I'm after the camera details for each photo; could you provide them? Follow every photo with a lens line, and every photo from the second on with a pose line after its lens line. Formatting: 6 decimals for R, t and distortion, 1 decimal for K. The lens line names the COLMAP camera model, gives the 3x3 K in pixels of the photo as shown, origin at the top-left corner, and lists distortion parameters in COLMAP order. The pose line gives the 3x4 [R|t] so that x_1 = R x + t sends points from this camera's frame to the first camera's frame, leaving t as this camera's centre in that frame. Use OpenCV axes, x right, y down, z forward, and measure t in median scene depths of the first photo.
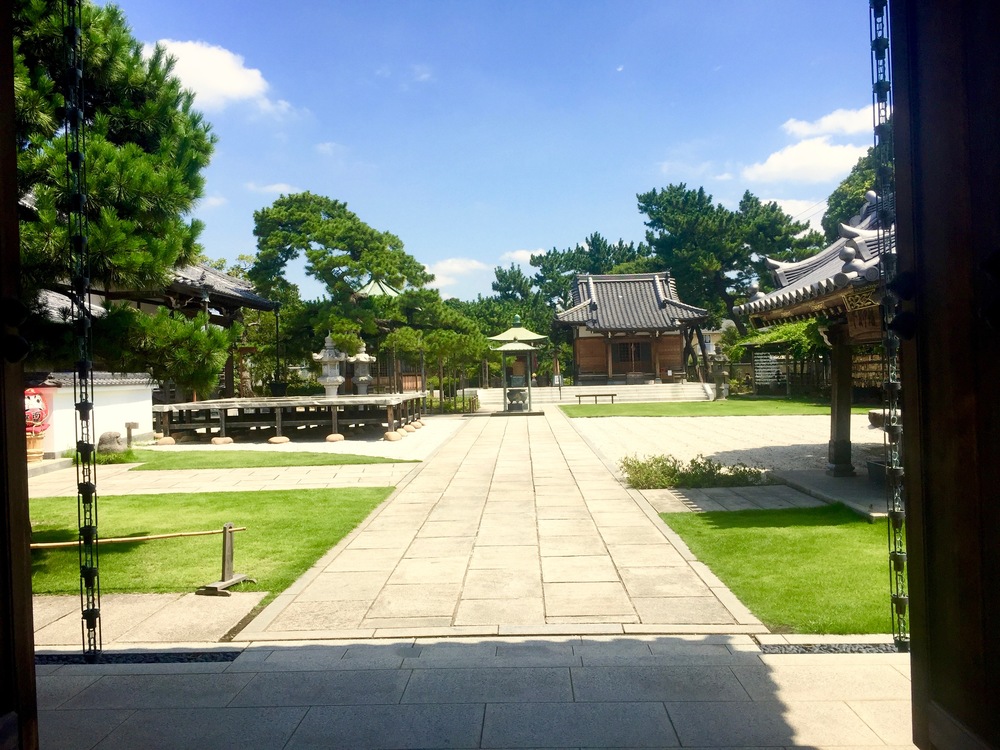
lens RADIAL K [[844.7, 0, 499.7], [0, 844.7, 371.5], [0, 0, 1]] dist [0.014686, -0.018763]
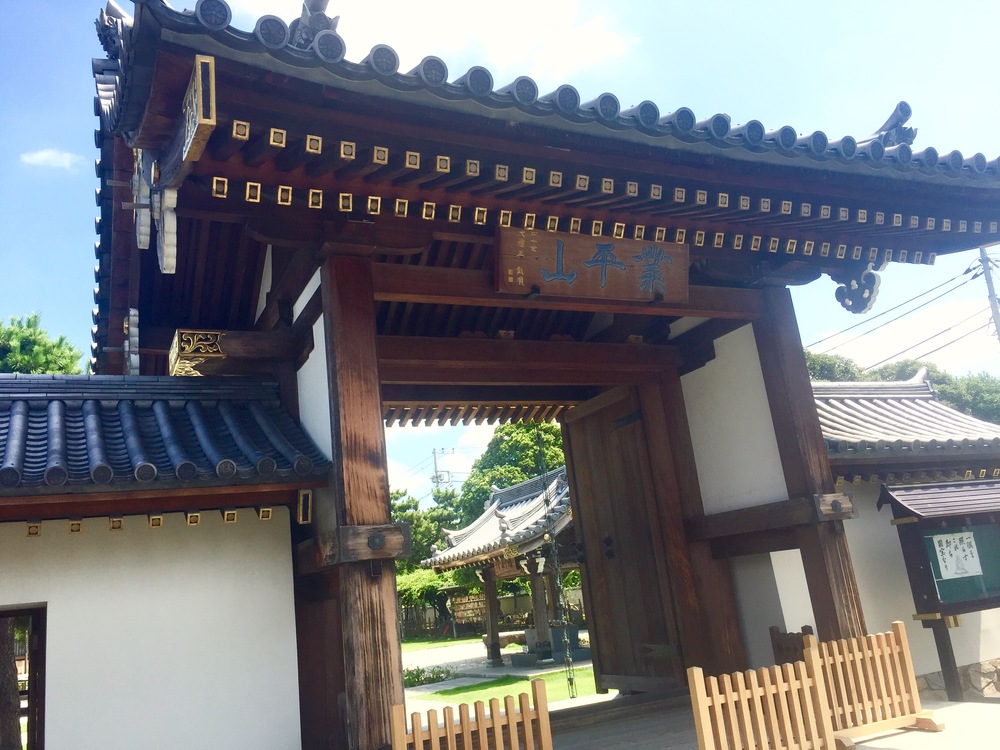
lens RADIAL K [[844.7, 0, 500.9], [0, 844.7, 377.2], [0, 0, 1]] dist [0.014686, -0.018763]
pose [[0.878819, 0.049309, 0.474601, -0.366020], [0.092037, 0.958450, -0.270005, 0.033484], [-0.468195, 0.280966, 0.837766, -0.479003]]
